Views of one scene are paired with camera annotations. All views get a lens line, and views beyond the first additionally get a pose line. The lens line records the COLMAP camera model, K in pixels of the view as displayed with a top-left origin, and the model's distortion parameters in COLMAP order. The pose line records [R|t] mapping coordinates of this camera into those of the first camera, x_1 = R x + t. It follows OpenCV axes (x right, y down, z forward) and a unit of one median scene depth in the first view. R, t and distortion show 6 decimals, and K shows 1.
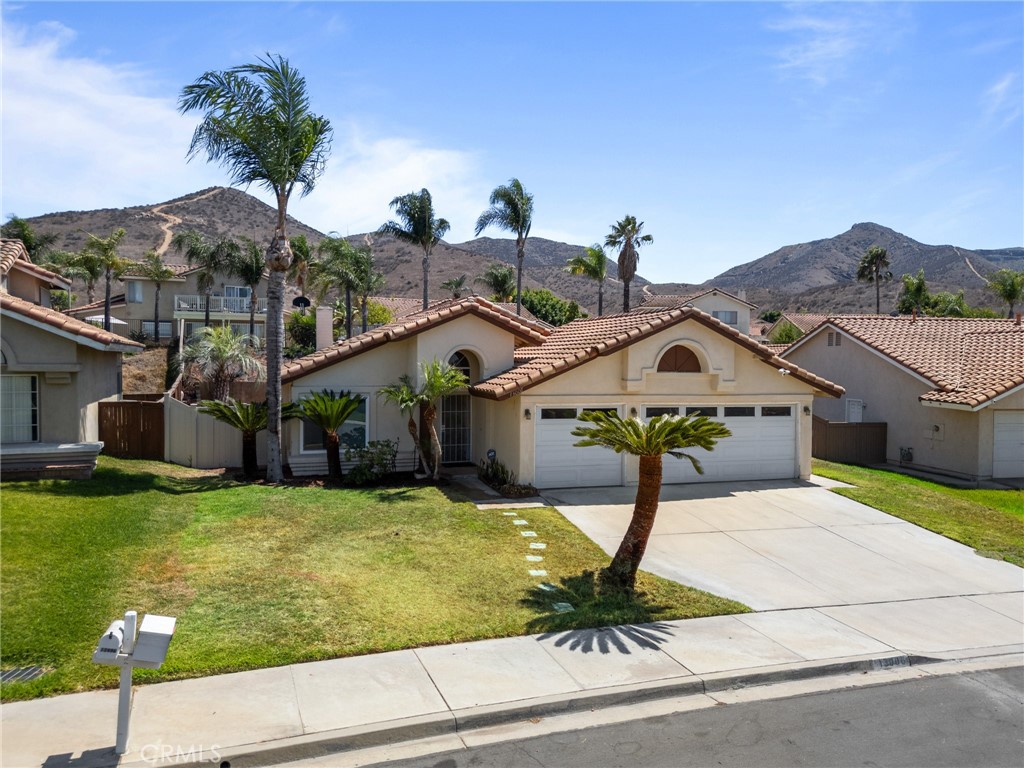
lens RADIAL K [[721.8, 0, 504.1], [0, 721.8, 383.5], [0, 0, 1]] dist [0.065945, -0.057648]
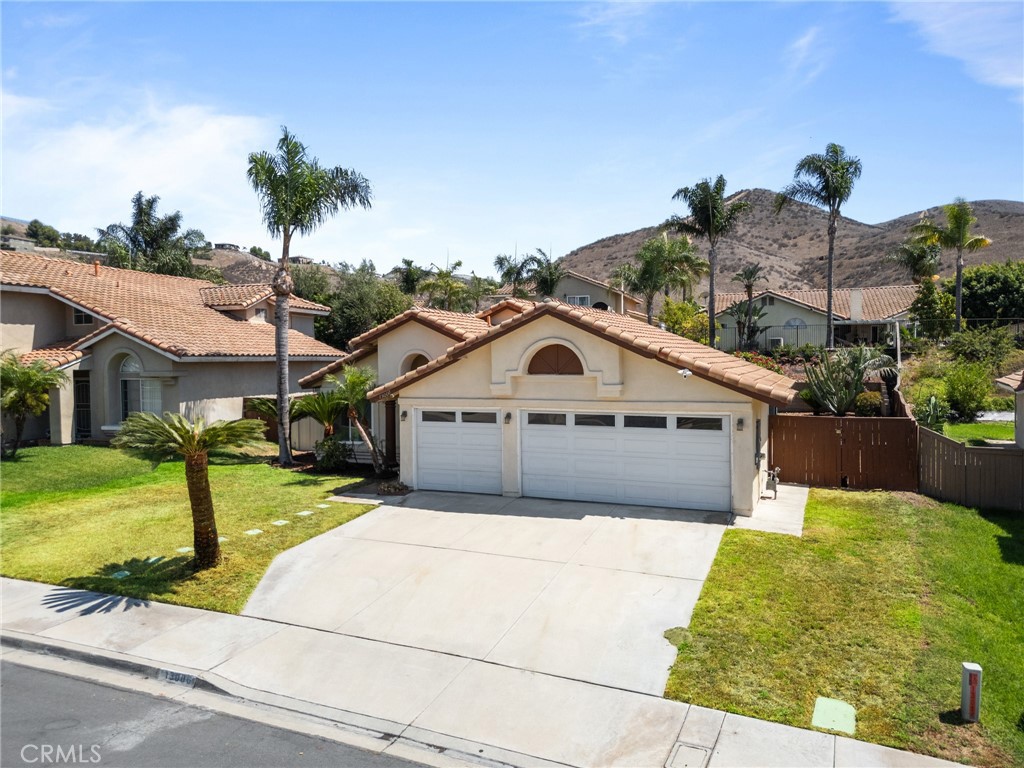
lens RADIAL K [[721.8, 0, 504.1], [0, 721.8, 383.5], [0, 0, 1]] dist [0.065945, -0.057648]
pose [[0.757310, 0.003880, -0.653044, 0.784620], [-0.002904, 0.999992, 0.002575, -0.006915], [0.653049, -0.000054, 0.757315, 0.288810]]
